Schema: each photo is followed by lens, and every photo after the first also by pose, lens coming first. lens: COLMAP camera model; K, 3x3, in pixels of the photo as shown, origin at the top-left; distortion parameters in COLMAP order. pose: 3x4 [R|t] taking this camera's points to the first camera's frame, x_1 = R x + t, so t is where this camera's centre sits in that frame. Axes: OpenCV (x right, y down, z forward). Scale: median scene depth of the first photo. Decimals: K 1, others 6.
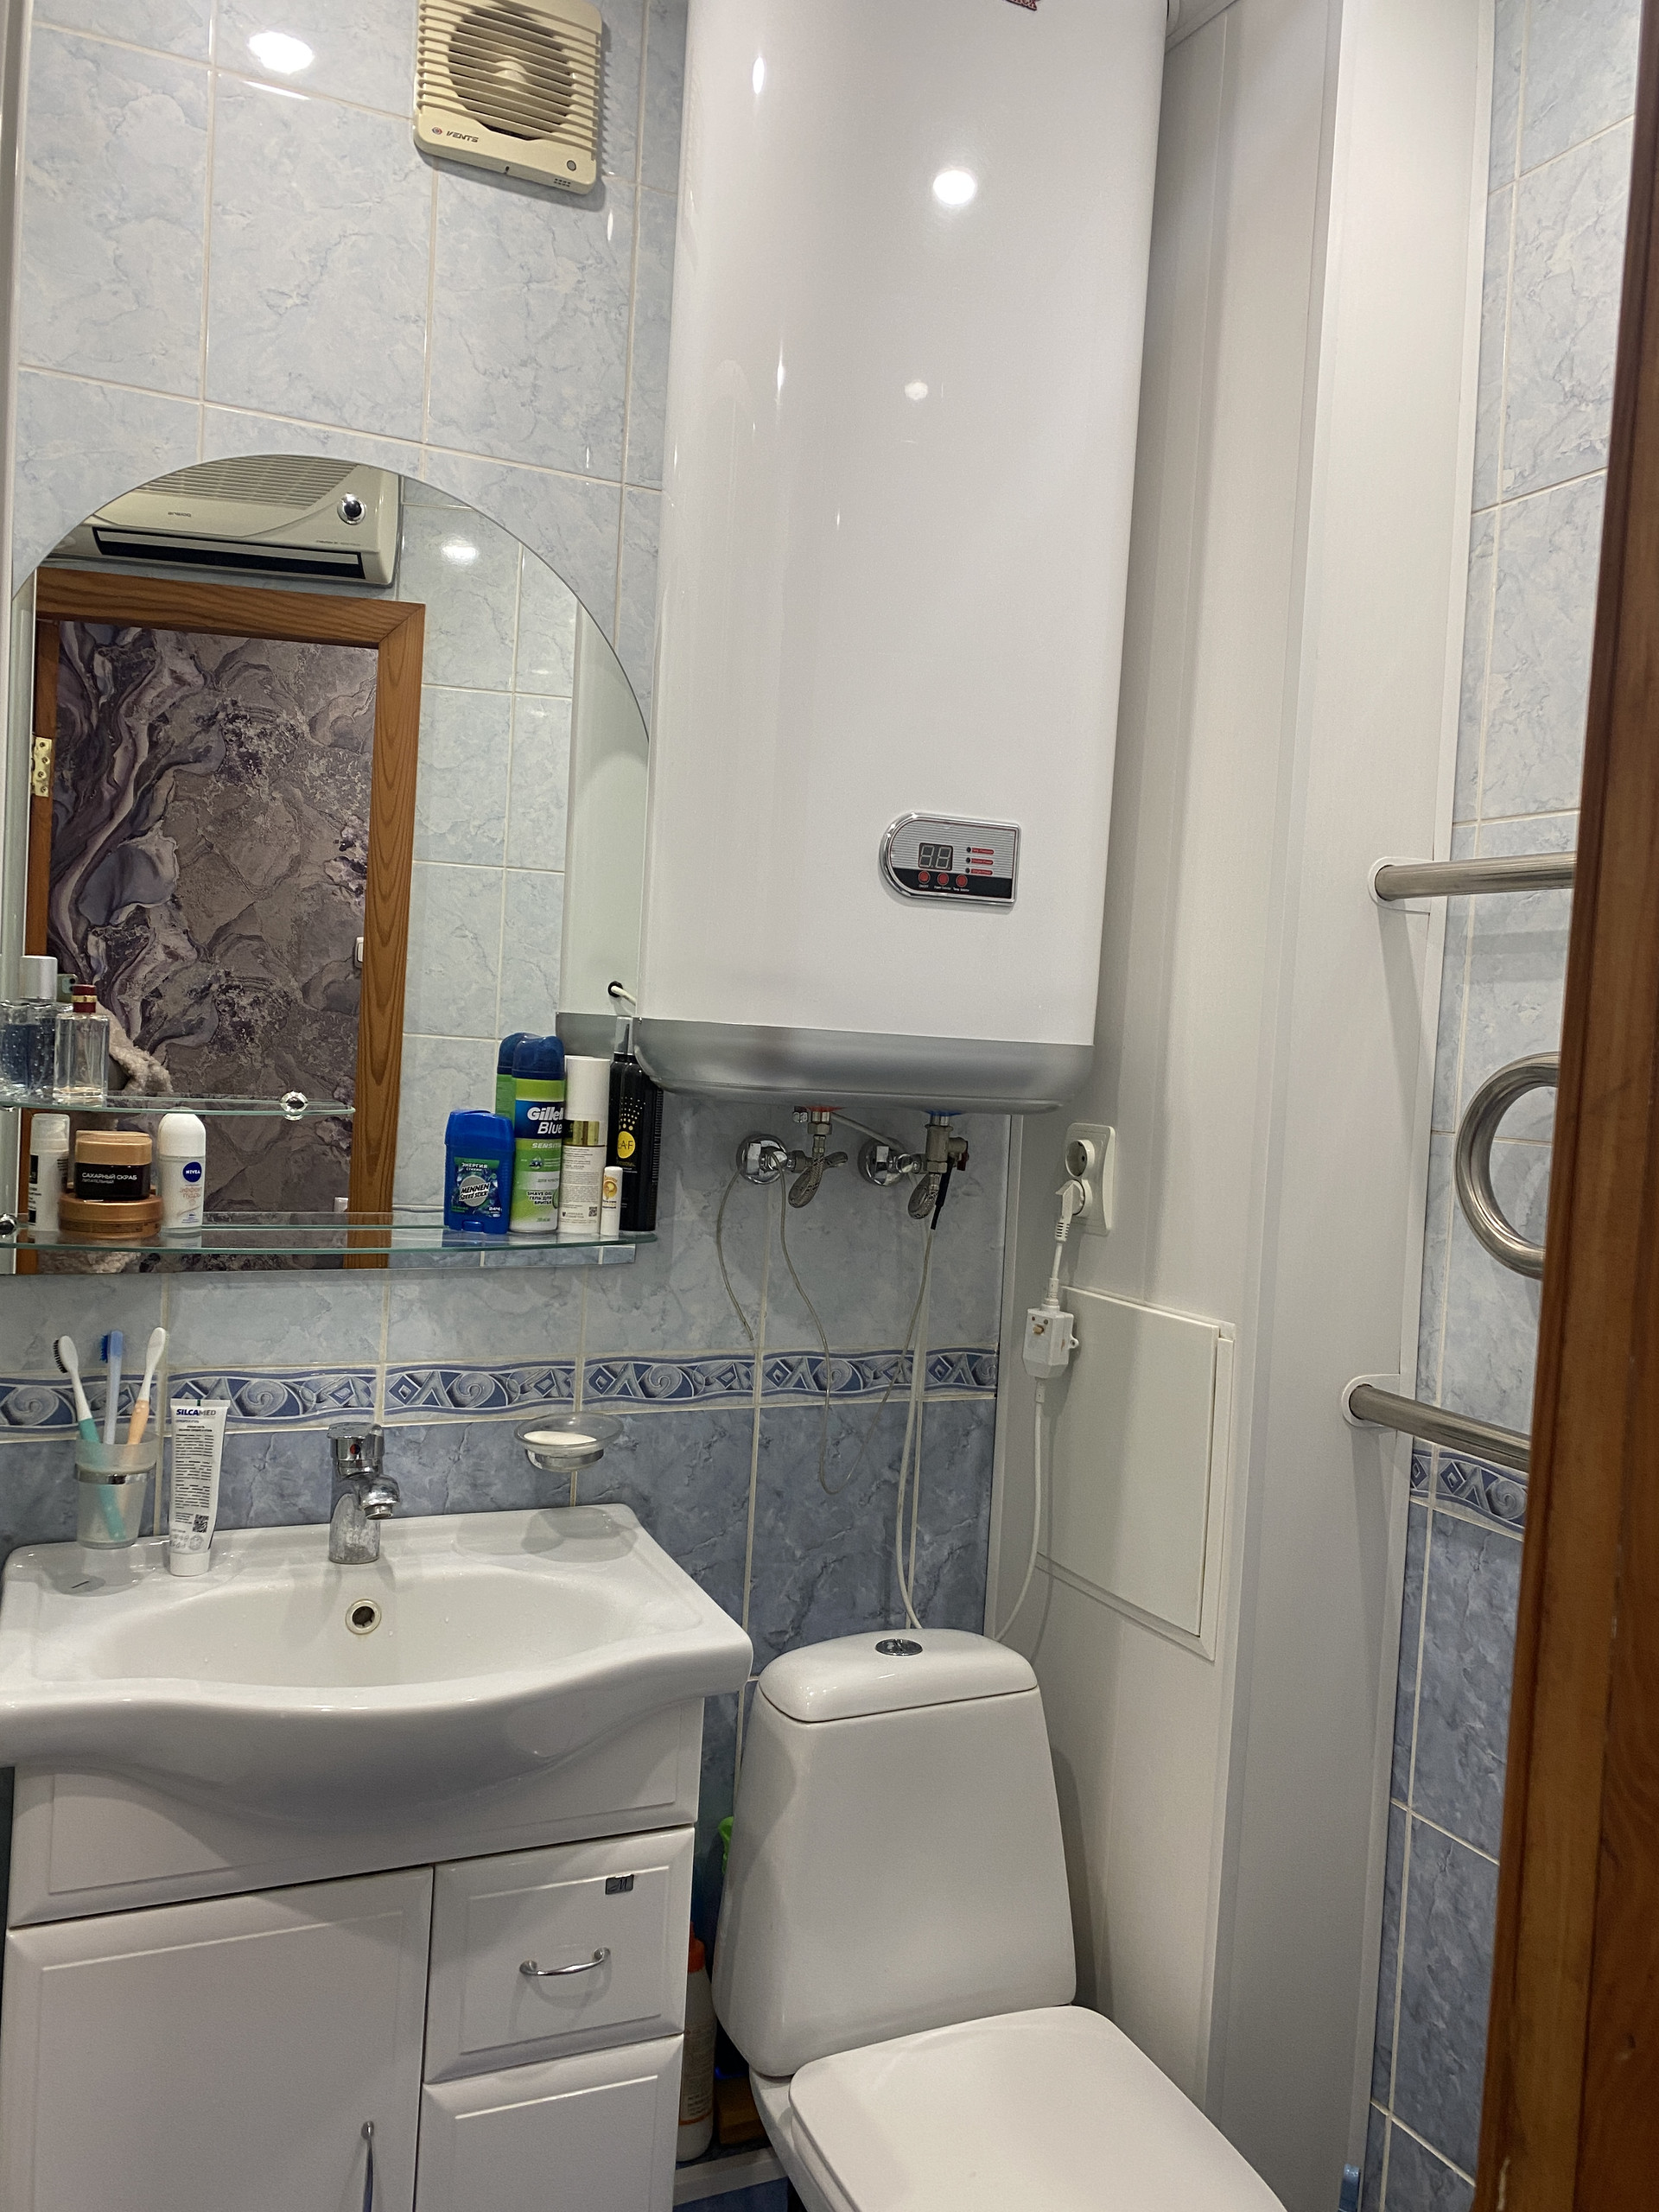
lens RADIAL K [[1663.1, 0, 833.8], [0, 1663.1, 1106.7], [0, 0, 1]] dist [0.013461, -0.000303]
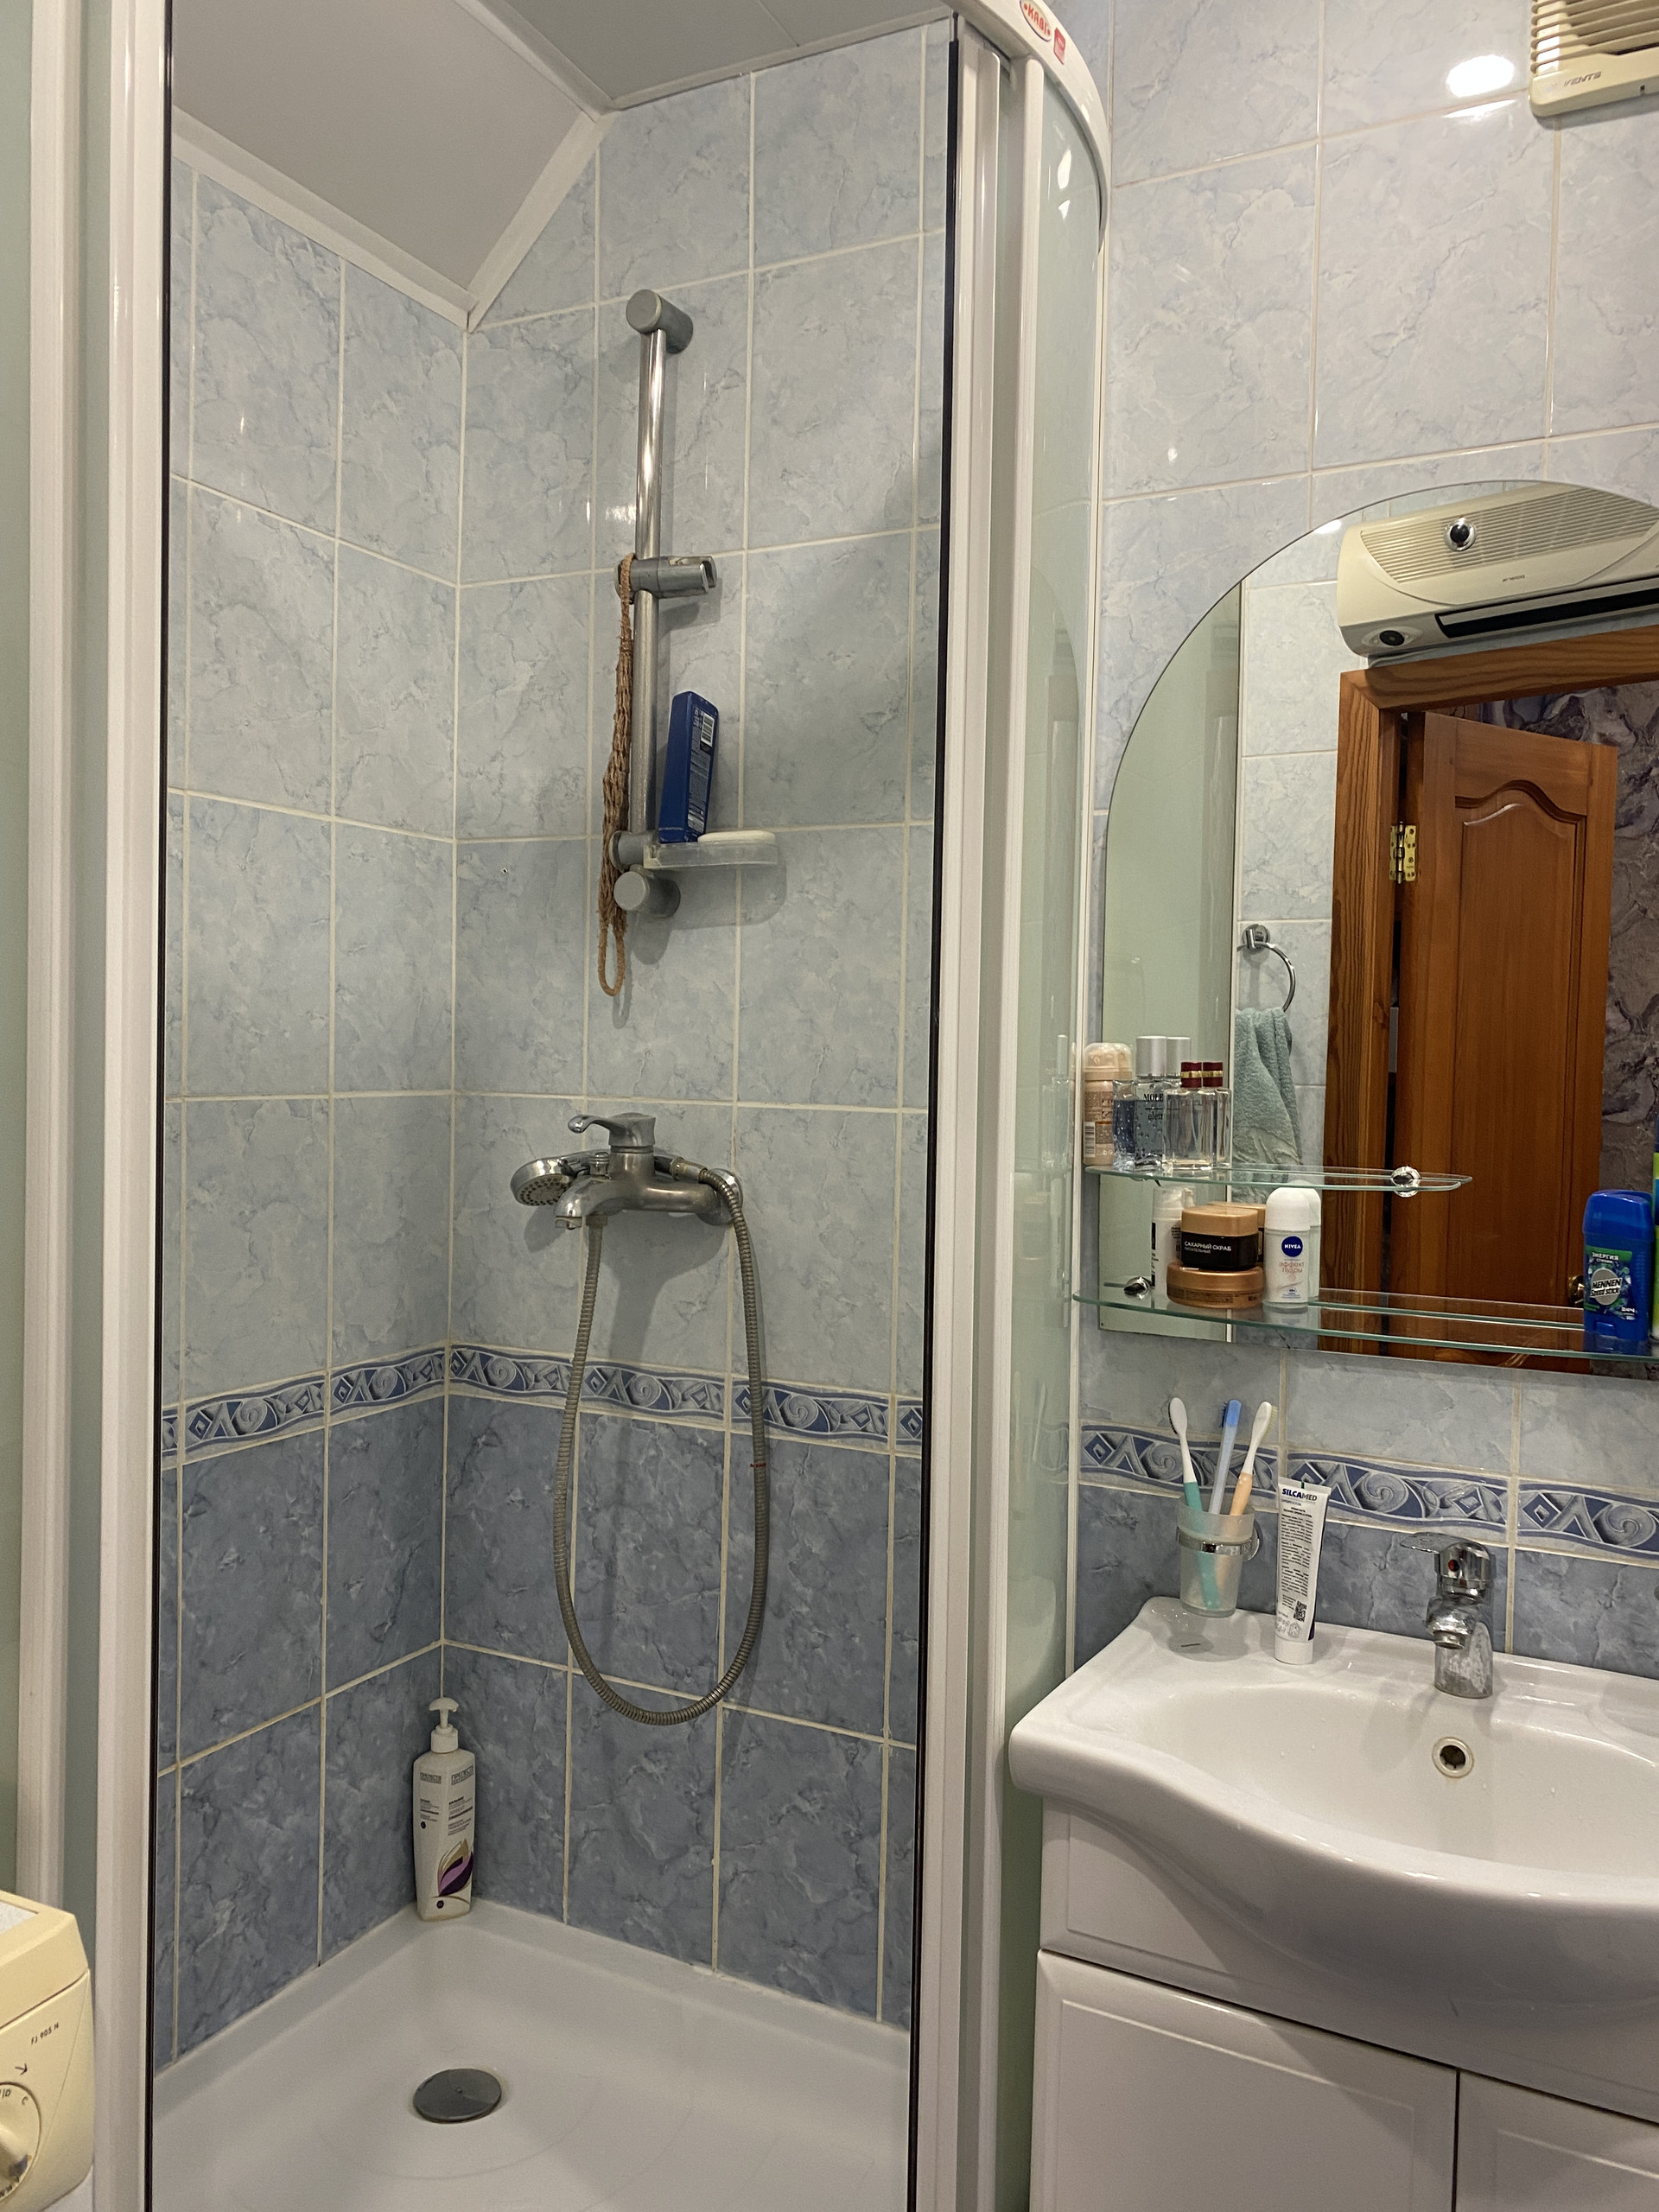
lens RADIAL K [[1663.1, 0, 832.4], [0, 1663.1, 1102.8], [0, 0, 1]] dist [0.013461, -0.000303]
pose [[0.627578, -0.019900, -0.778300, 0.203303], [-0.019718, 0.998946, -0.041442, 0.000442], [0.778304, 0.041355, 0.626524, 0.164698]]
